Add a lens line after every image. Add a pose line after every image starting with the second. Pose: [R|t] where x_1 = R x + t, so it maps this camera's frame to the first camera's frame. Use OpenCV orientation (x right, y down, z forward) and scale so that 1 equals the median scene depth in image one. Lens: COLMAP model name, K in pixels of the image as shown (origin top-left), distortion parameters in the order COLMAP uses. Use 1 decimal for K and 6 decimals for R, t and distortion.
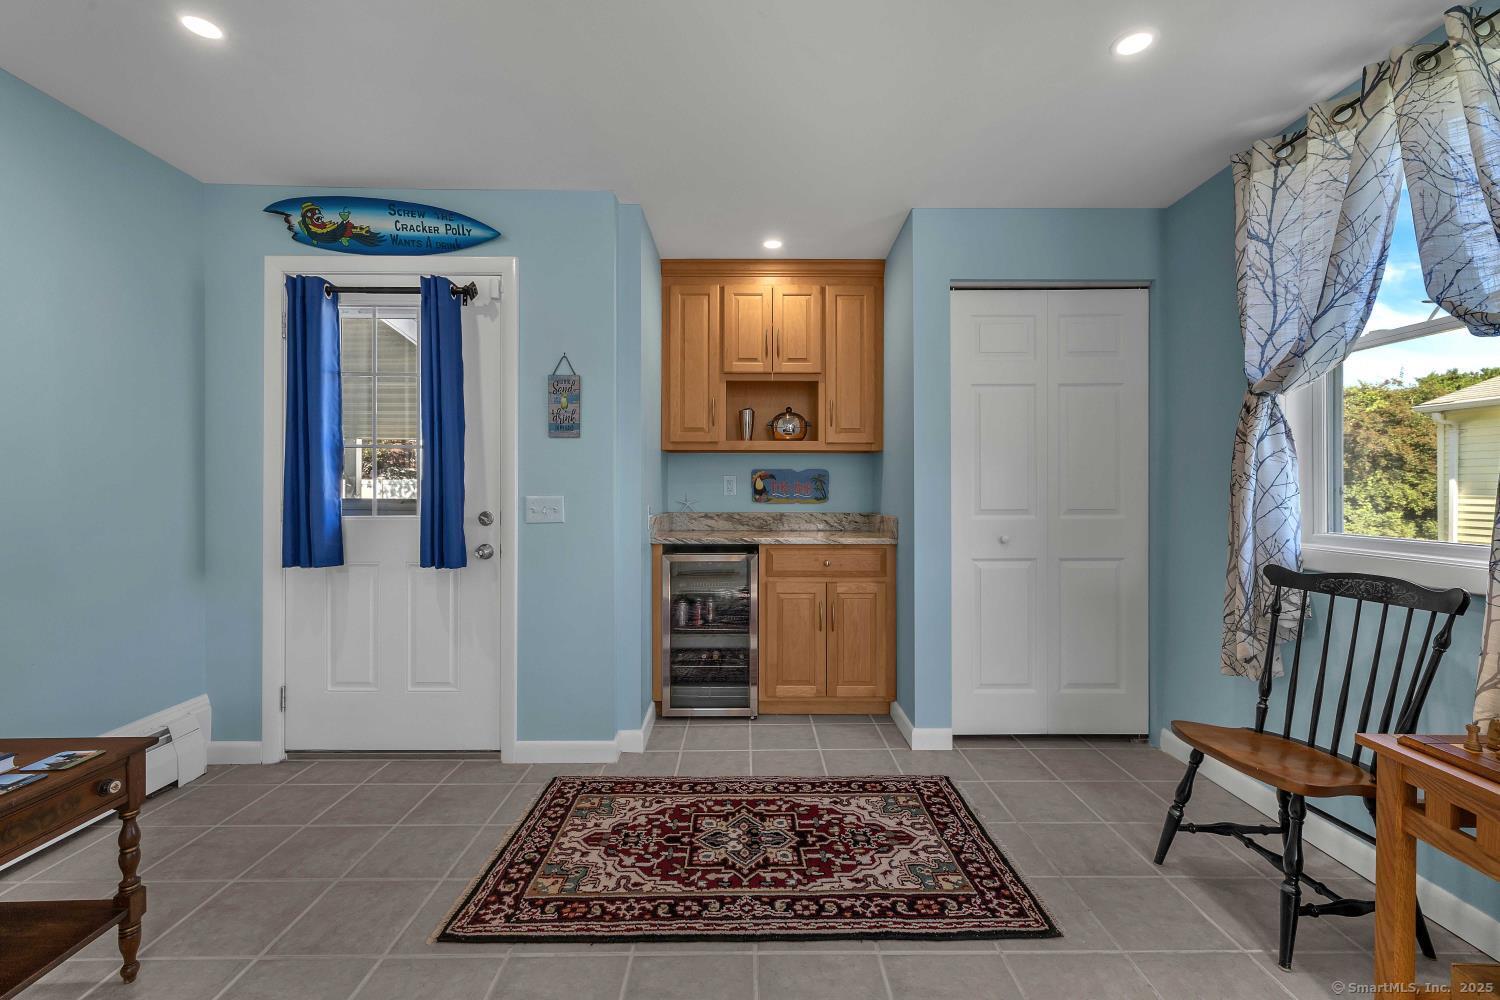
lens RADIAL K [[635.1, 0, 751.7], [0, 635.1, 488.9], [0, 0, 1]] dist [0.000346, 0.000118]
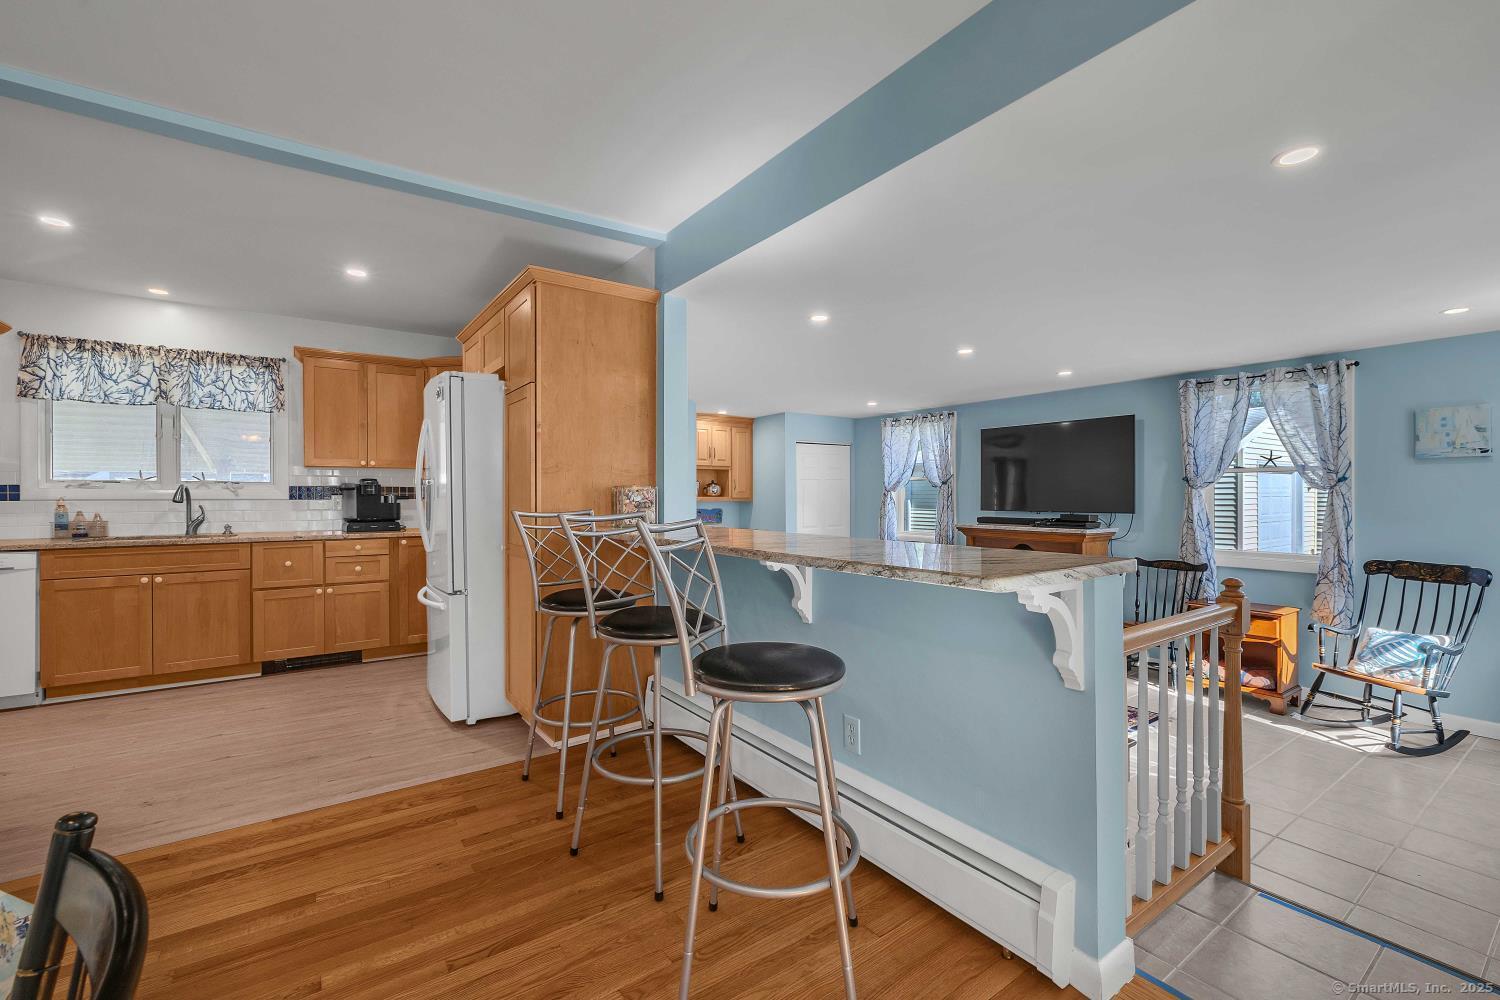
lens RADIAL K [[637.5, 0, 743.3], [0, 637.5, 497.9], [0, 0, 1]] dist [0.002430, 0.000149]
pose [[0.825519, -0.003744, 0.564363, -1.229631], [0.002468, 0.999992, 0.003024, -0.086327], [-0.564370, -0.001104, 0.825522, -0.963013]]
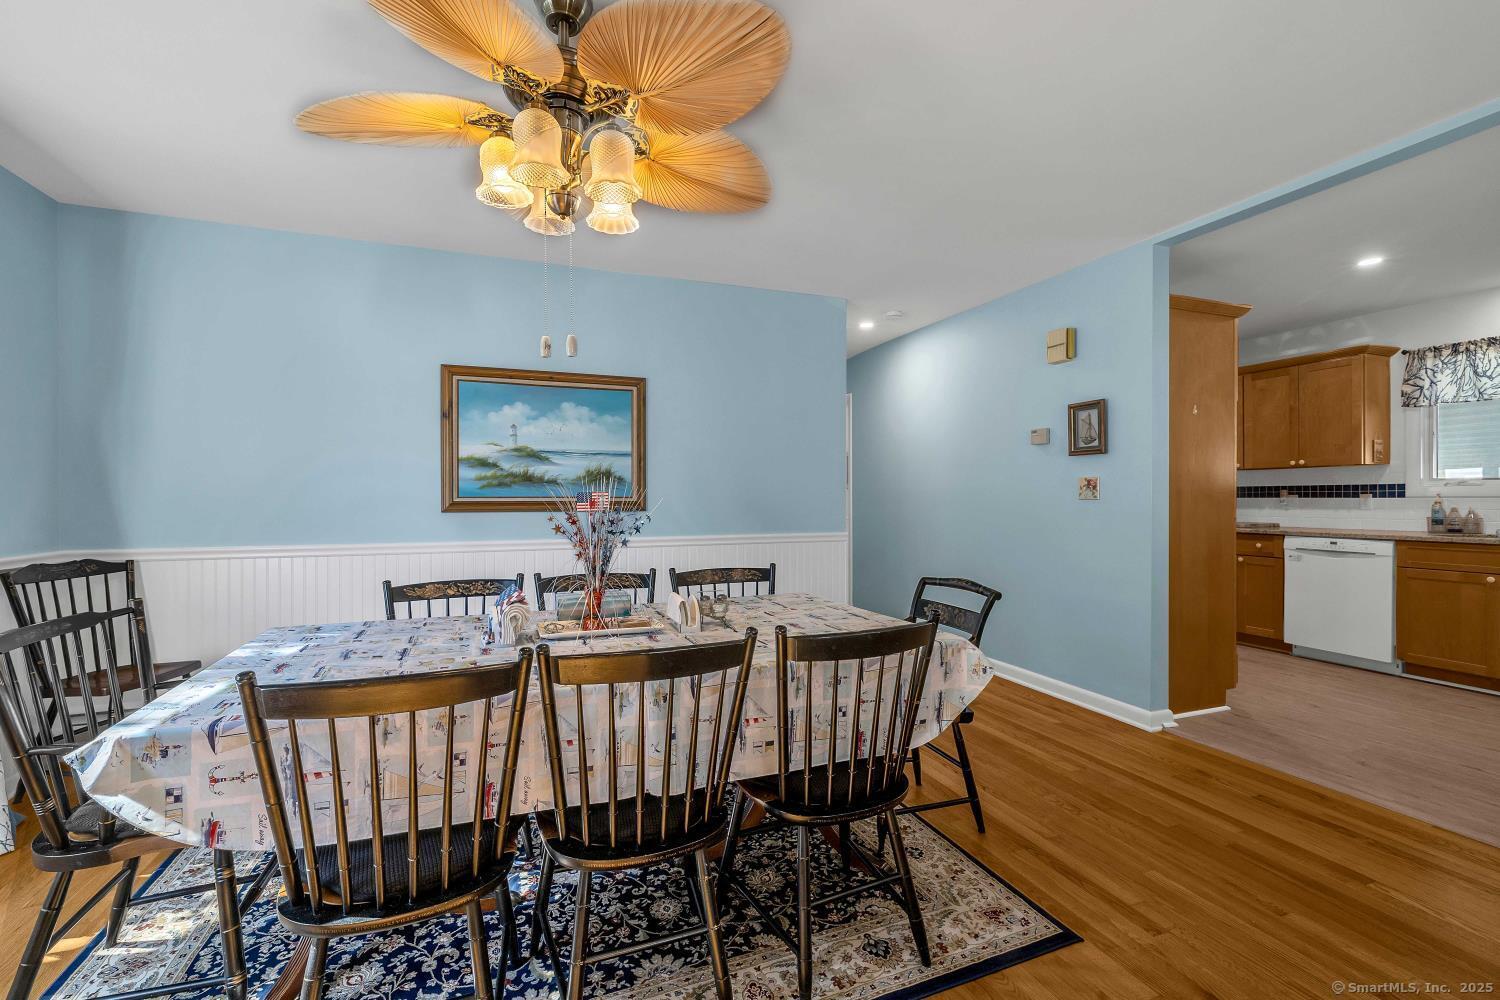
lens RADIAL K [[643.6, 0, 748.2], [0, 643.6, 509.8], [0, 0, 1]] dist [-0.024446, 0.000008]
pose [[0.353062, 0.012451, -0.935517, -0.852829], [0.006194, 0.999858, 0.015645, -0.083873], [0.935580, -0.011319, 0.352934, -1.015704]]
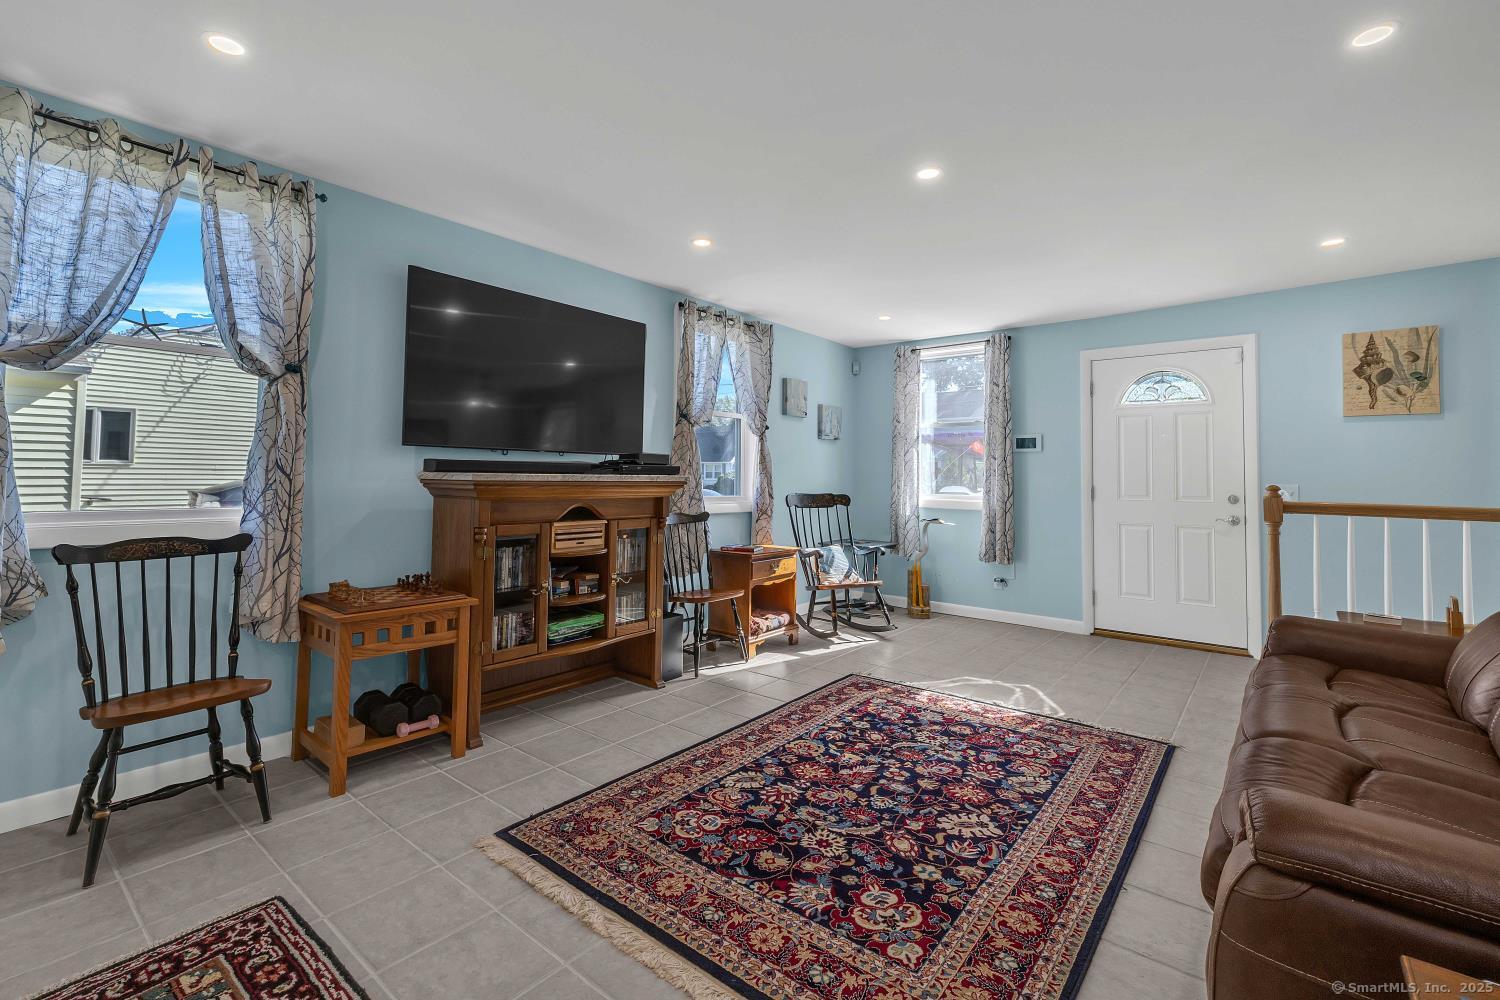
lens RADIAL K [[662.6, 0, 736.2], [0, 662.6, 452.5], [0, 0, 1]] dist [0.001620, 0.000182]
pose [[-0.763432, 0.012268, 0.645772, -0.417954], [-0.012580, 0.999347, -0.033858, -0.000866], [-0.645766, -0.033973, -0.762780, 0.713053]]
